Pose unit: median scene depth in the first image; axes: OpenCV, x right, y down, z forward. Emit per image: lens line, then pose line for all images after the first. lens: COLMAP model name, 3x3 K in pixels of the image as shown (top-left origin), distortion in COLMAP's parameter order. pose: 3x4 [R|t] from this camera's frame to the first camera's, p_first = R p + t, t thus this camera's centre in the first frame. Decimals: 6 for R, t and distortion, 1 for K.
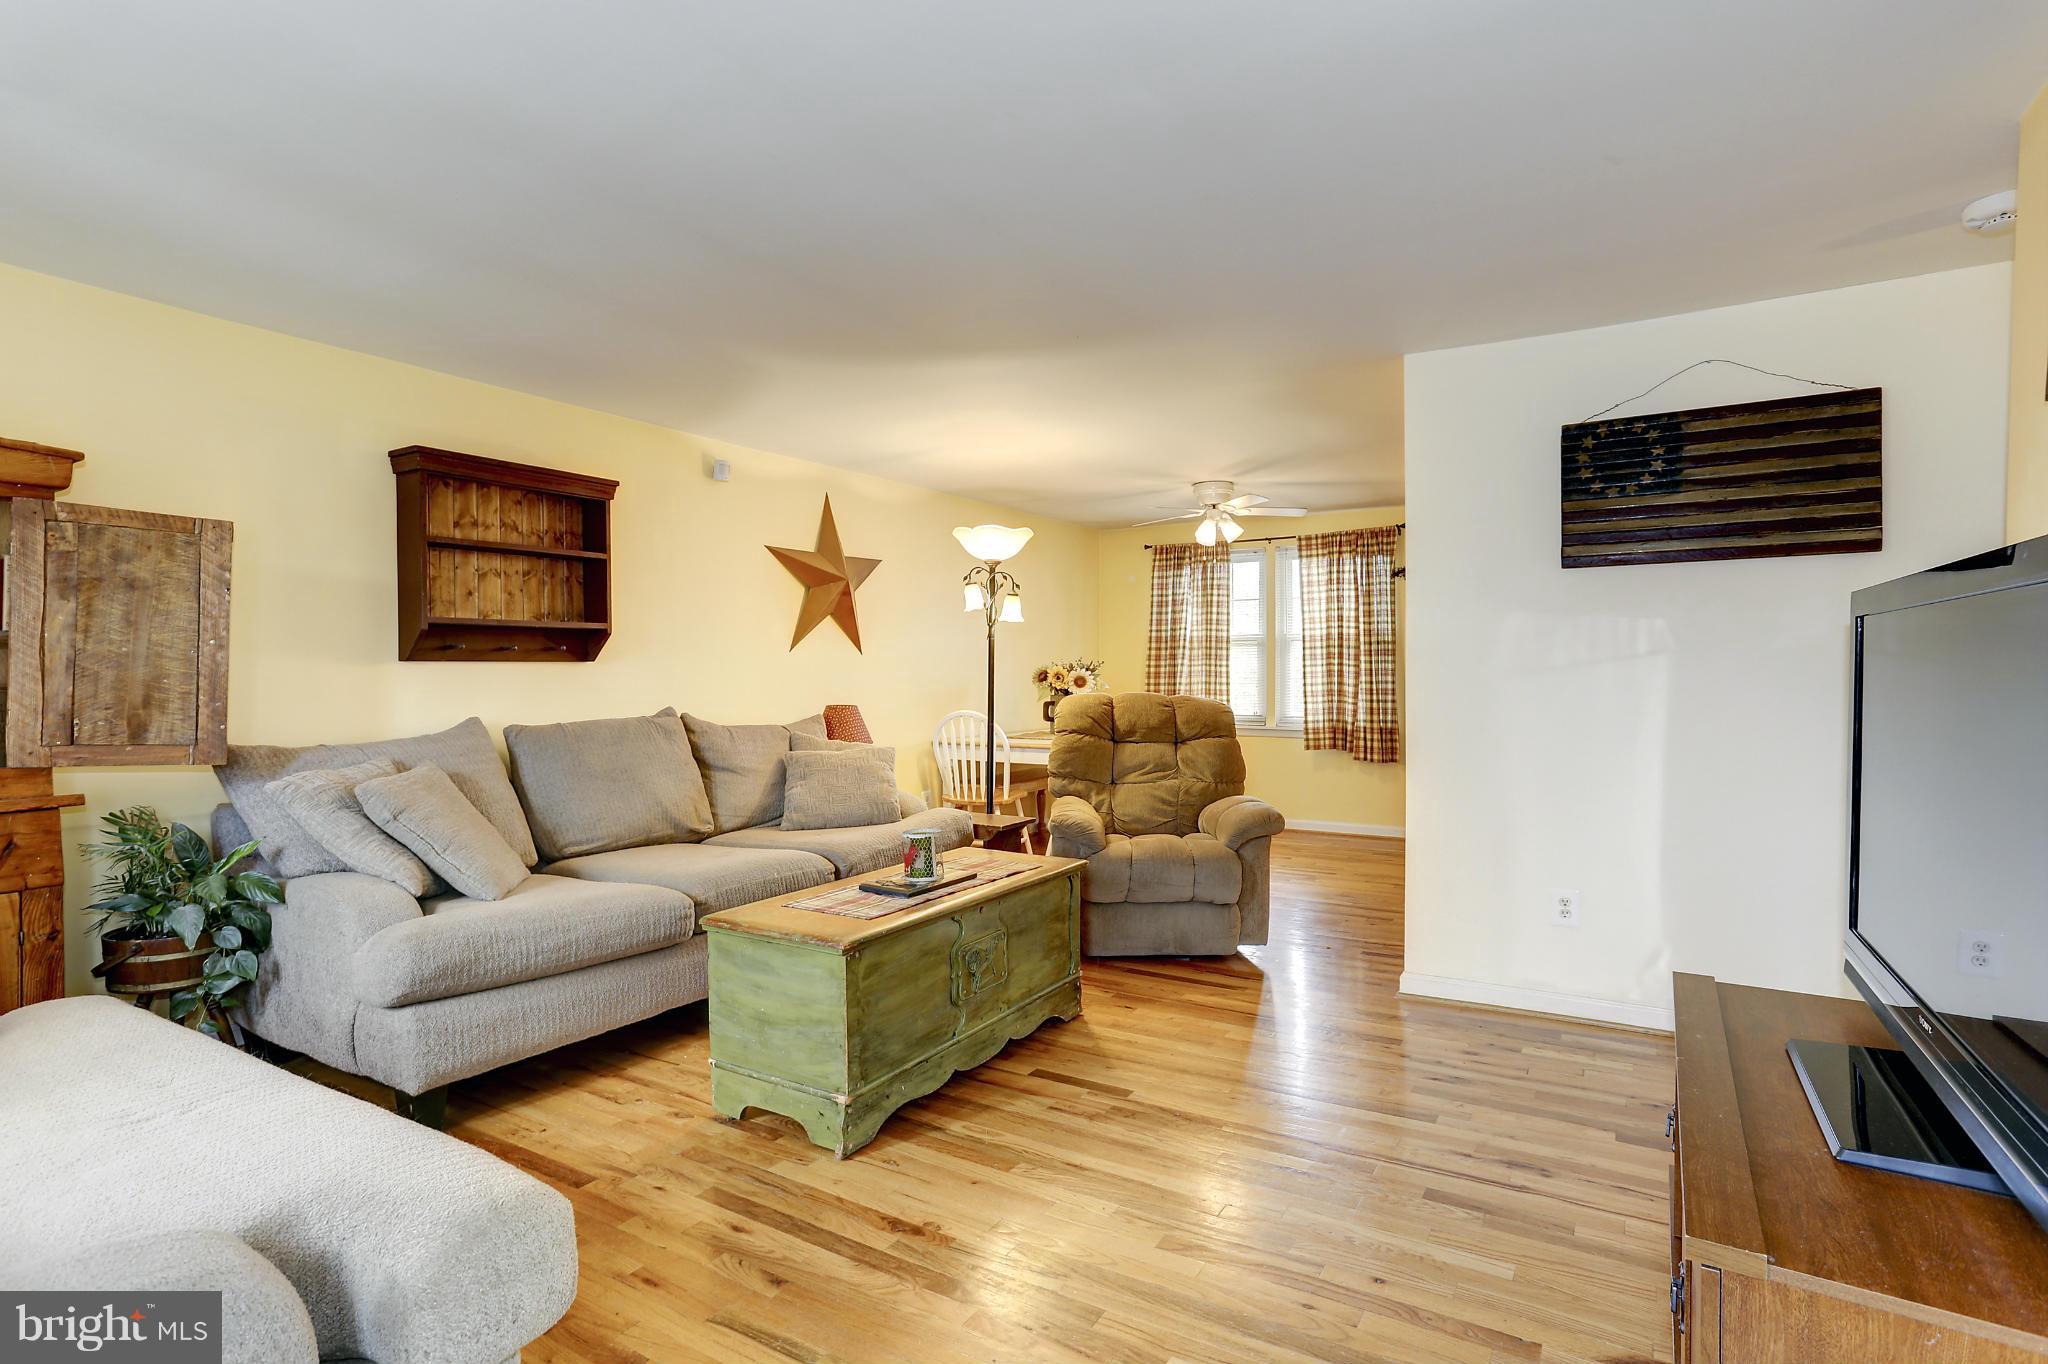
lens RADIAL K [[987.6, 0, 1012.7], [0, 987.6, 680.3], [0, 0, 1]] dist [-0.014476, 0.001189]
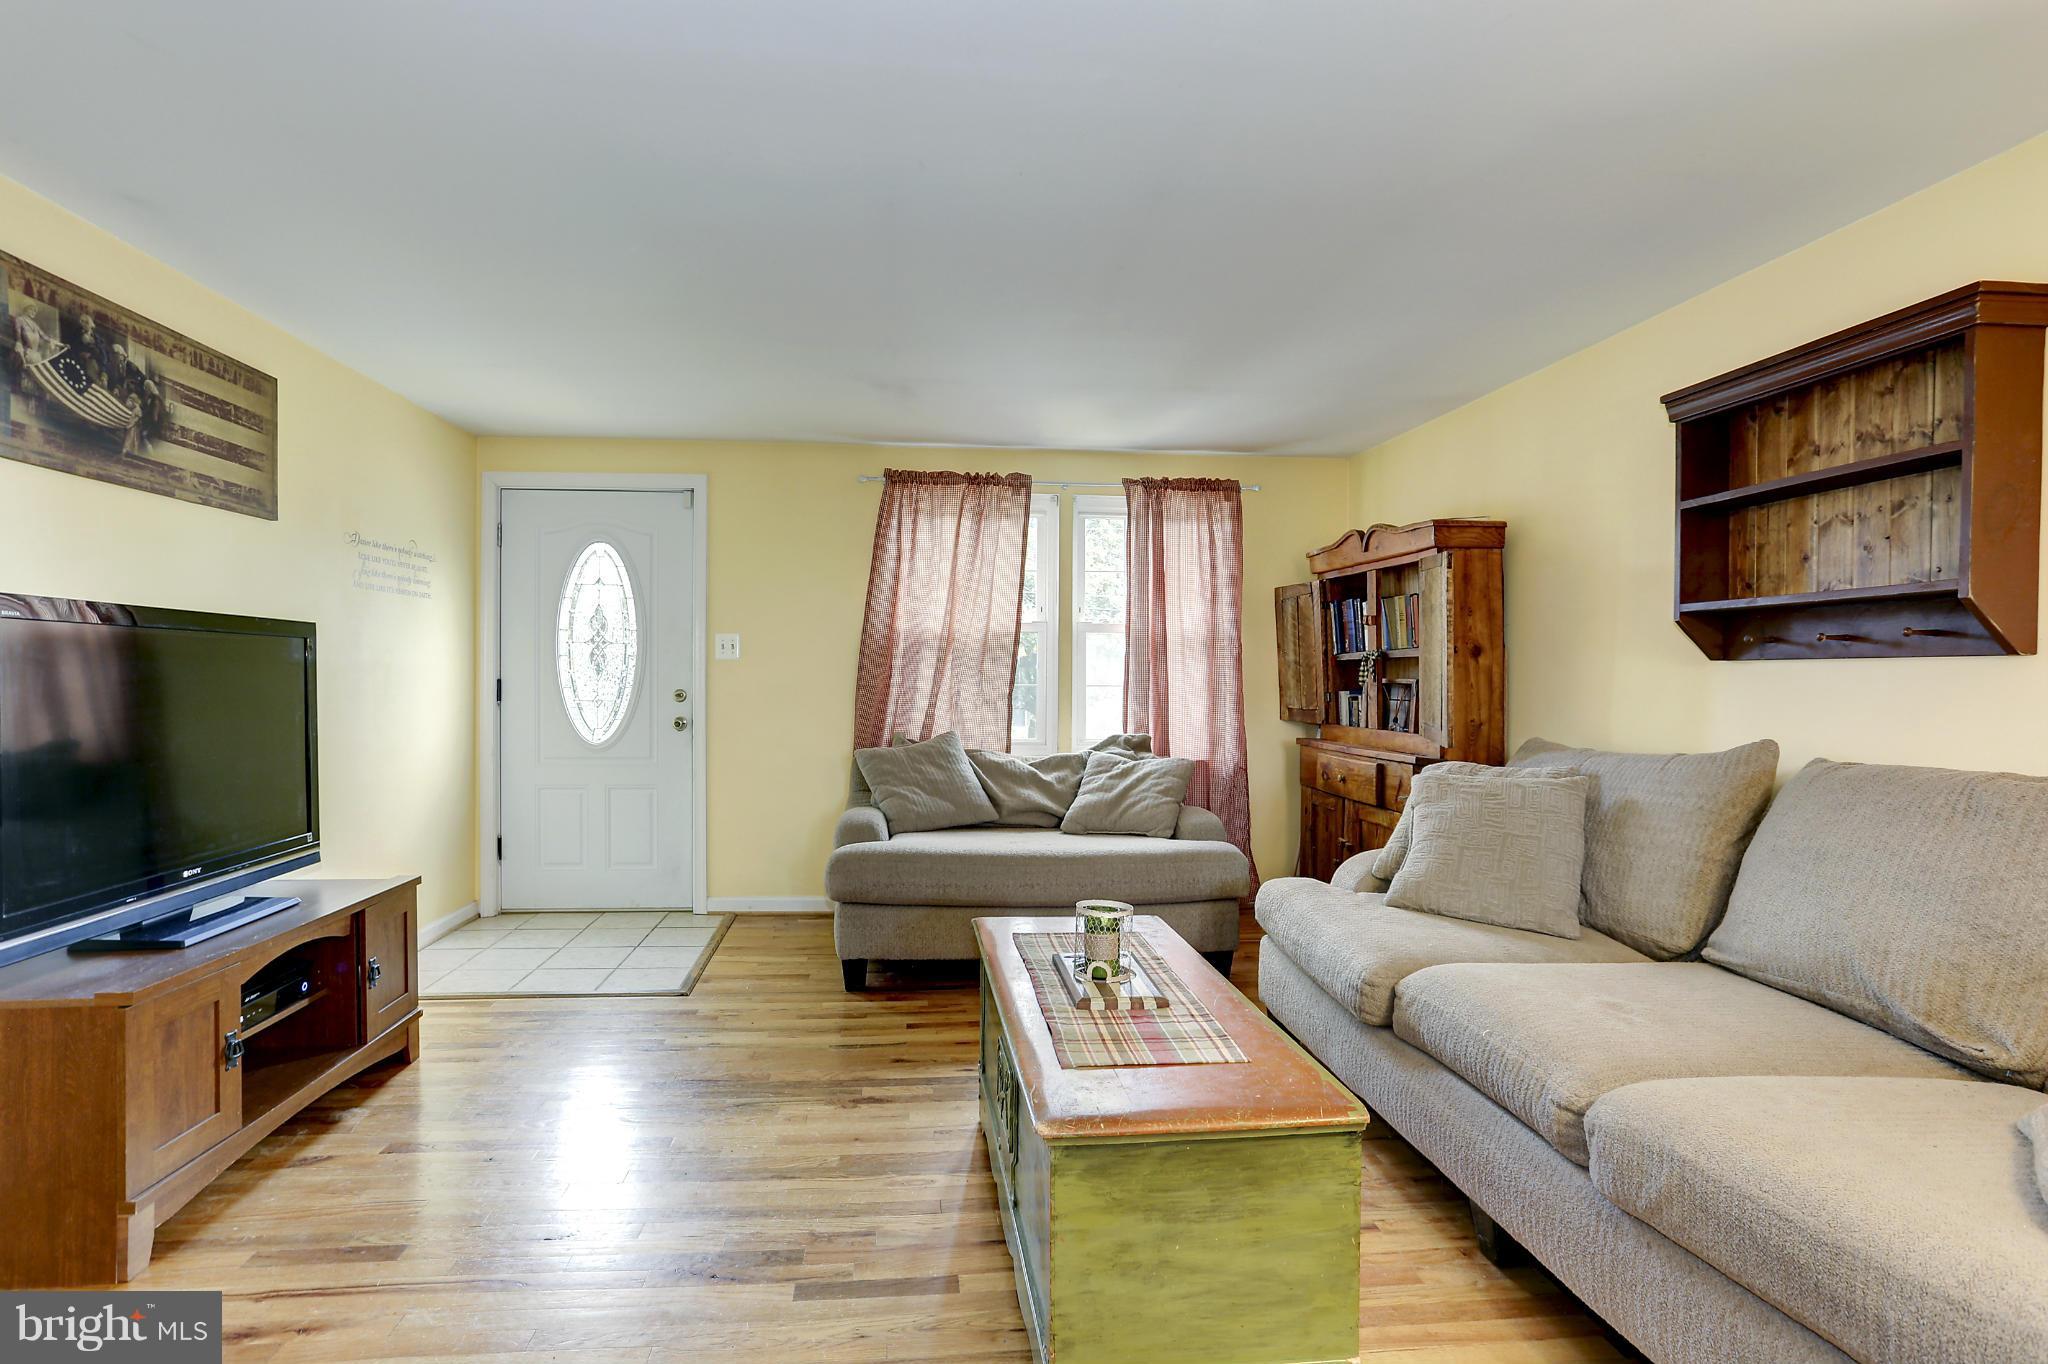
lens RADIAL K [[1142.9, 0, 1017.7], [0, 1142.9, 672.1], [0, 0, 1]] dist [-0.004100, 0.003227]
pose [[-0.804872, 0.005376, -0.593424, 0.348848], [-0.001959, 0.999929, 0.011716, -0.017868], [0.593445, 0.010593, -0.804805, 1.297236]]
